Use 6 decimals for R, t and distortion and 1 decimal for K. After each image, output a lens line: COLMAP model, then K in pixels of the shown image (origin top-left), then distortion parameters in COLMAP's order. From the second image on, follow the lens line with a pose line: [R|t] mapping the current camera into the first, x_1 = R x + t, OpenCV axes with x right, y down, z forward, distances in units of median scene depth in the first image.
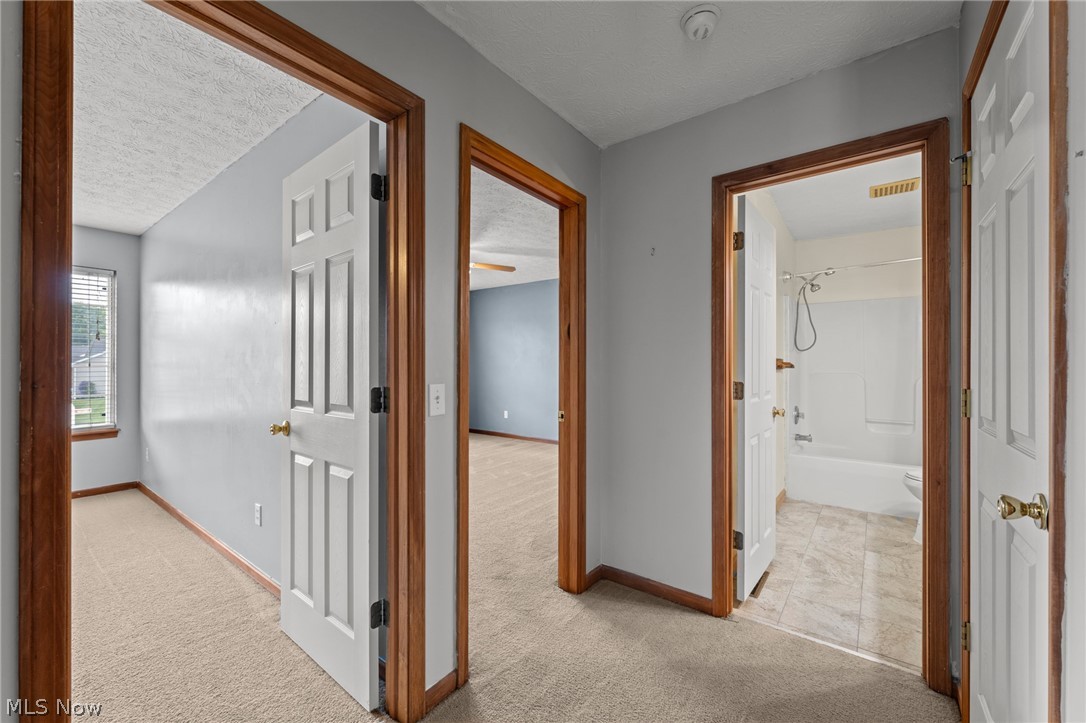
lens RADIAL K [[418.6, 0, 557.1], [0, 418.6, 364.8], [0, 0, 1]] dist [-0.001279, 0.000125]
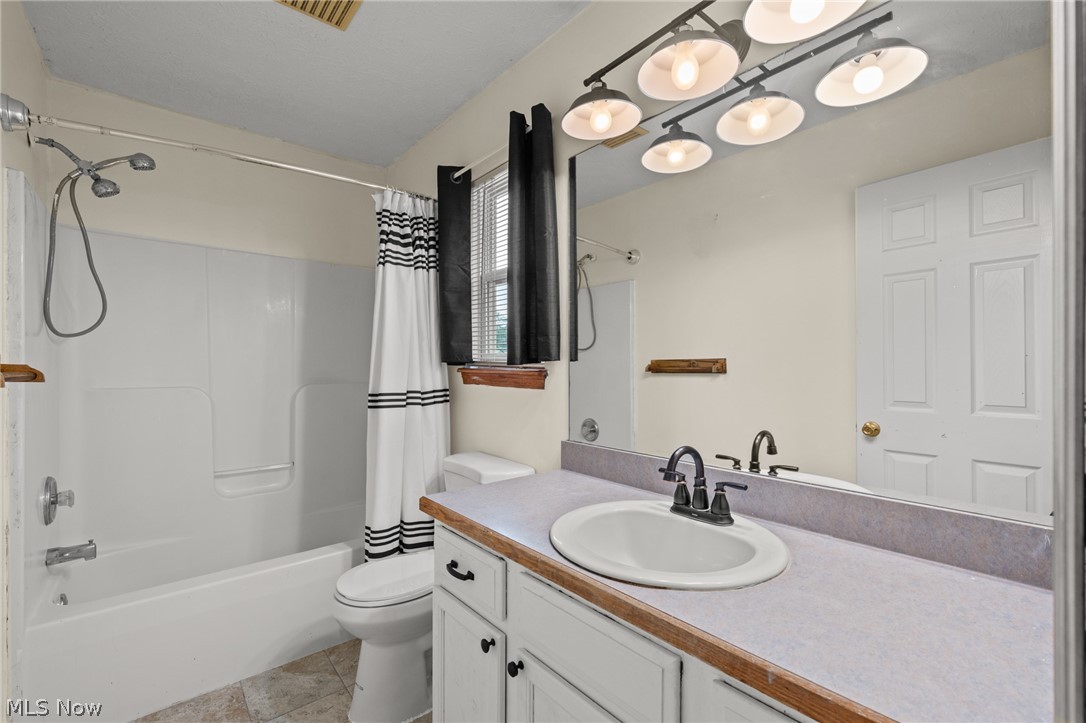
lens RADIAL K [[479.9, 0, 545.5], [0, 479.9, 365.5], [0, 0, 1]] dist [0.001454, 0.000094]
pose [[0.237213, 0.002335, 0.971455, 0.261694], [0.005714, 0.999976, -0.003799, -0.001218], [-0.971441, 0.006452, 0.237194, 0.471852]]
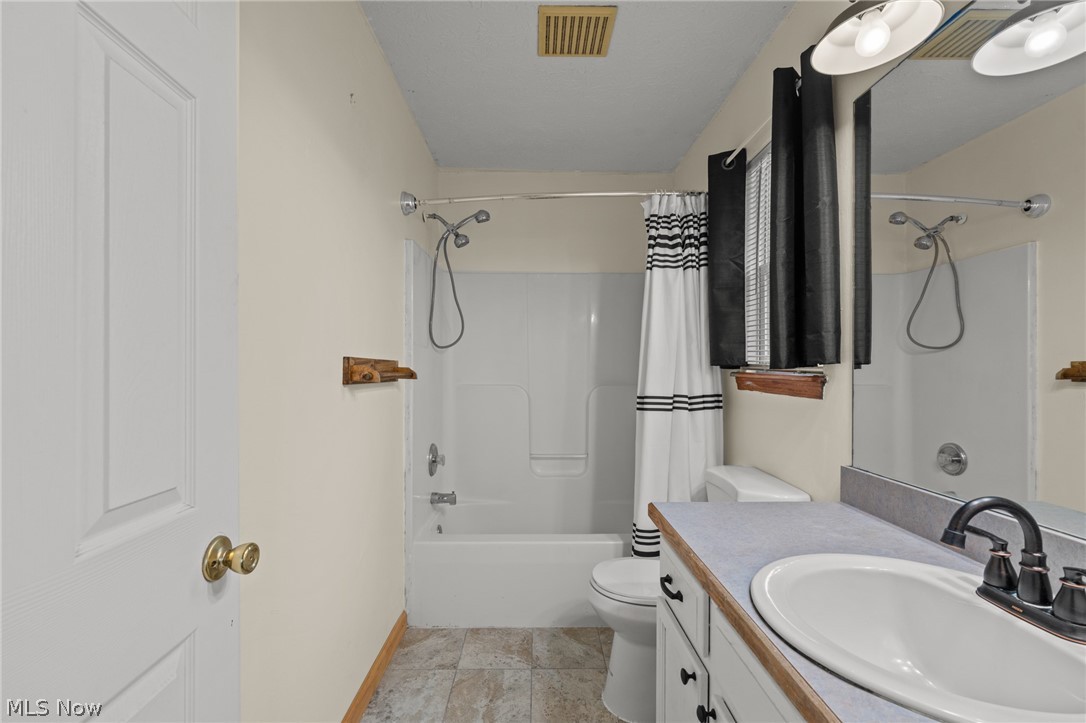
lens RADIAL K [[479.9, 0, 526.4], [0, 479.9, 370.1], [0, 0, 1]] dist [0.001454, 0.000094]
pose [[0.809248, 0.002620, 0.587461, 0.306608], [-0.001438, 0.999996, -0.002479, -0.001331], [-0.587465, 0.001162, 0.809249, 0.416526]]
